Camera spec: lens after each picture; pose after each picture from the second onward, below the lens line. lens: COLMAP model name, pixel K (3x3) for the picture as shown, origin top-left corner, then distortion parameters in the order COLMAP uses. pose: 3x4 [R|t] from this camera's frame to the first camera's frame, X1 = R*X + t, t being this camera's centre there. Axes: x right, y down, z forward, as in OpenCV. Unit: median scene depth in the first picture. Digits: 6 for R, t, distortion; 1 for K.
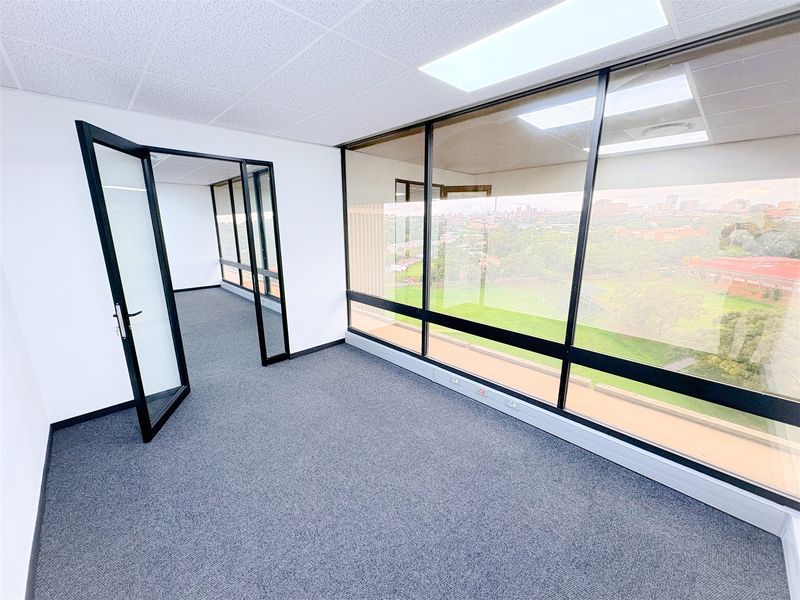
lens RADIAL K [[320.6, 0, 405.9], [0, 320.6, 302.4], [0, 0, 1]] dist [-0.003072, -0.000186]
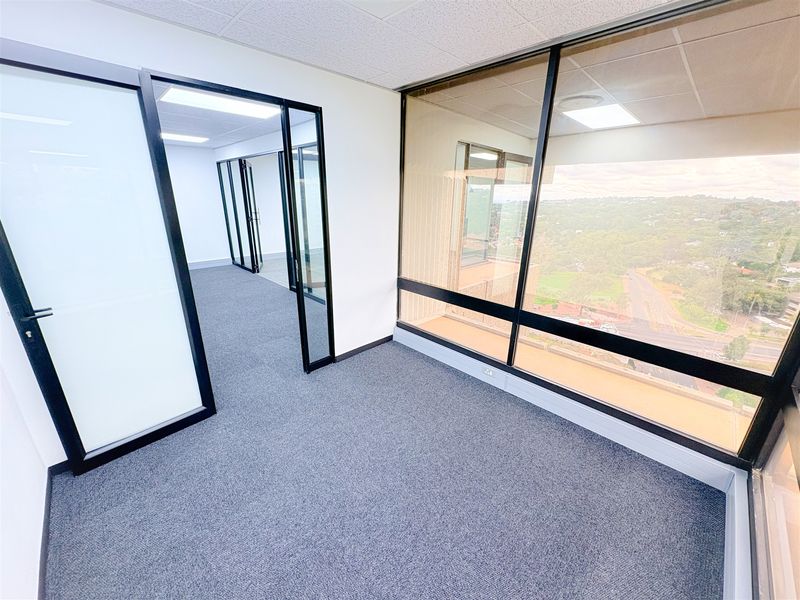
lens RADIAL K [[320.6, 0, 393.2], [0, 320.6, 298.8], [0, 0, 1]] dist [-0.003072, -0.000186]
pose [[0.999754, 0.016084, -0.015240, -0.191546], [-0.014905, 0.997104, 0.074574, -0.046248], [0.016395, -0.074328, 0.997099, 0.188728]]
